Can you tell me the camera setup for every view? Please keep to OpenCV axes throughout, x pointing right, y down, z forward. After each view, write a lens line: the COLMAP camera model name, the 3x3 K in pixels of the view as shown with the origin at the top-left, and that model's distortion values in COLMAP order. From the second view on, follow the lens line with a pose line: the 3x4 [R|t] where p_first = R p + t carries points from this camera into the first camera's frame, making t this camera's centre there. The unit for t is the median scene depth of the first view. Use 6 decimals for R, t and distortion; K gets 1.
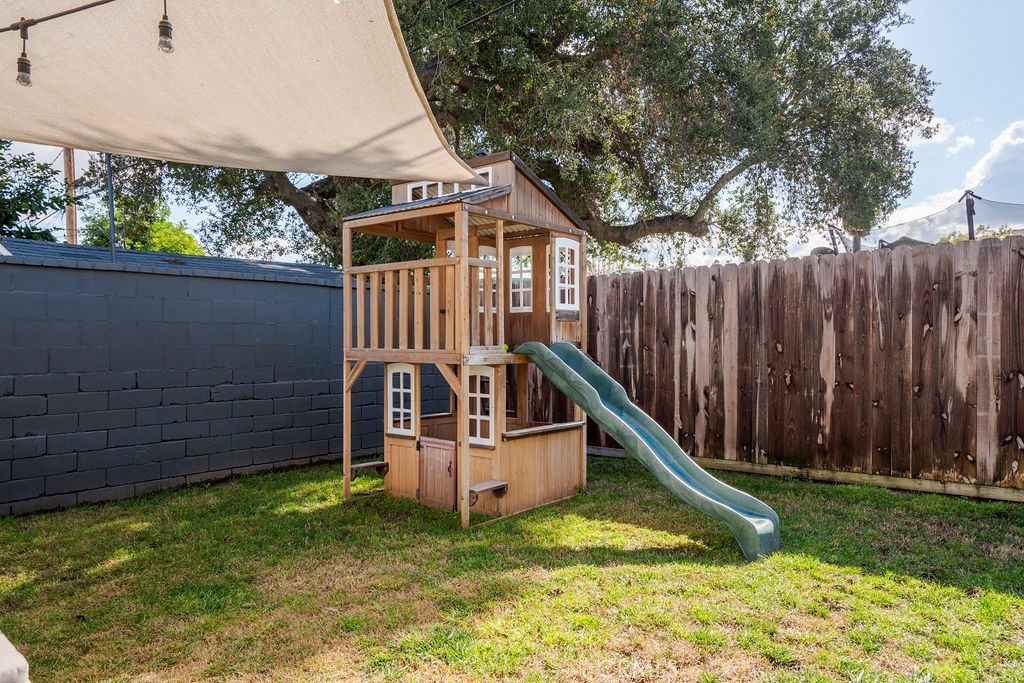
lens RADIAL K [[676.2, 0, 507.8], [0, 676.2, 341.4], [0, 0, 1]] dist [-0.000005, 0.003597]
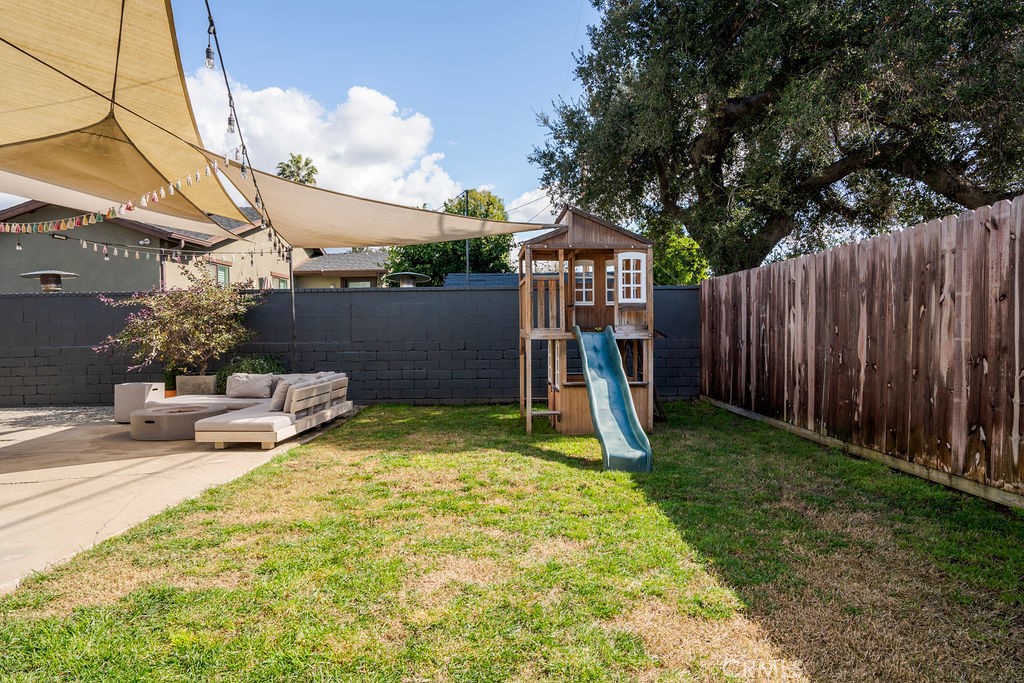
lens RADIAL K [[585.9, 0, 514.7], [0, 585.9, 343.1], [0, 0, 1]] dist [-0.006911, 0.000243]
pose [[0.655346, 0.019673, -0.755072, 0.865909], [0.005429, 0.999512, 0.030754, -0.000412], [0.755309, -0.024253, 0.654920, 0.006608]]
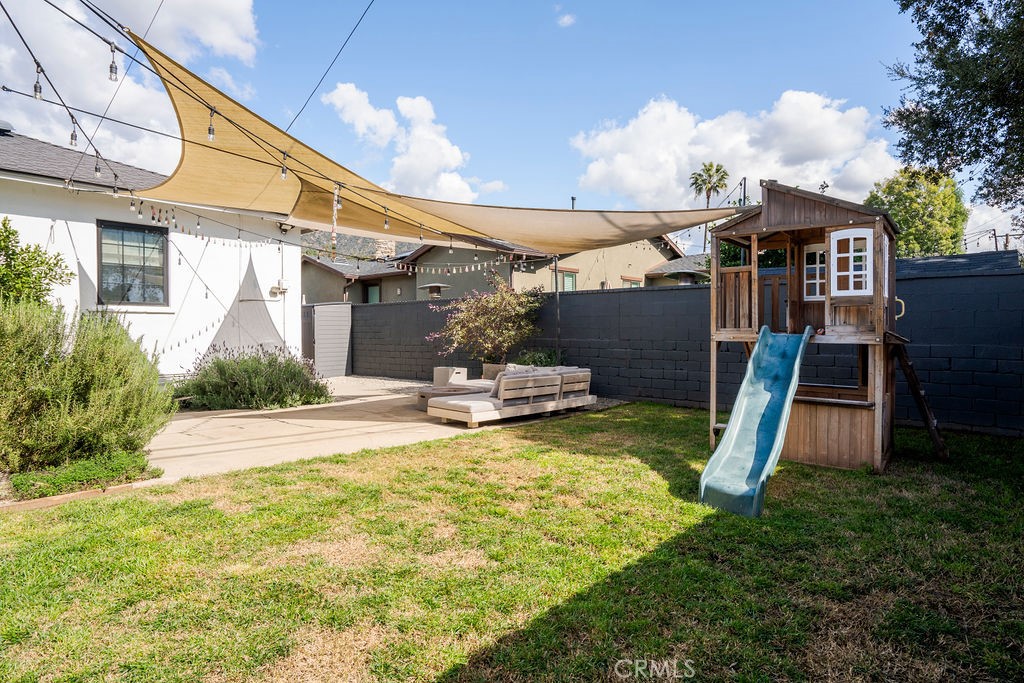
lens RADIAL K [[558.7, 0, 510.5], [0, 558.7, 332.4], [0, 0, 1]] dist [-0.021027, 0.009694]
pose [[-0.004184, 0.013393, -0.999902, 0.980218], [-0.001259, 0.999909, 0.013399, 0.000655], [0.999990, 0.001314, -0.004167, 0.470127]]
